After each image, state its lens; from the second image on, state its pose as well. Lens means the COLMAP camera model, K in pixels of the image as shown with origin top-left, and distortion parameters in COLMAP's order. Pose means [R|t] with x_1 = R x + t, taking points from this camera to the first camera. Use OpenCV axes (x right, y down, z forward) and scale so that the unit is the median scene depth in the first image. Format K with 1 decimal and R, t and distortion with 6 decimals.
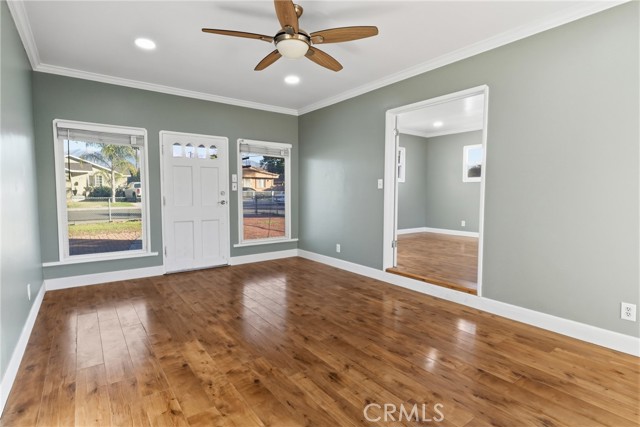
lens RADIAL K [[324.5, 0, 320.0], [0, 324.5, 213.5], [0, 0, 1]] dist [-0.002646, -0.000069]
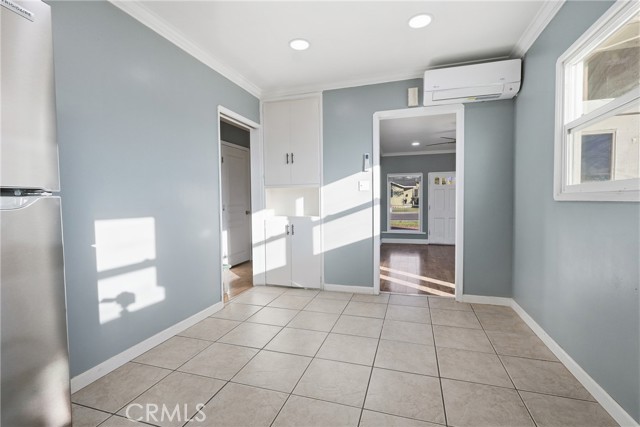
lens RADIAL K [[303.3, 0, 318.0], [0, 303.3, 216.1], [0, 0, 1]] dist [-0.002778, -0.000520]
pose [[0.589921, 0.027536, -0.806991, 0.637410], [-0.036739, 0.999299, 0.007241, 0.027825], [0.806624, 0.025377, 0.590519, -0.674552]]
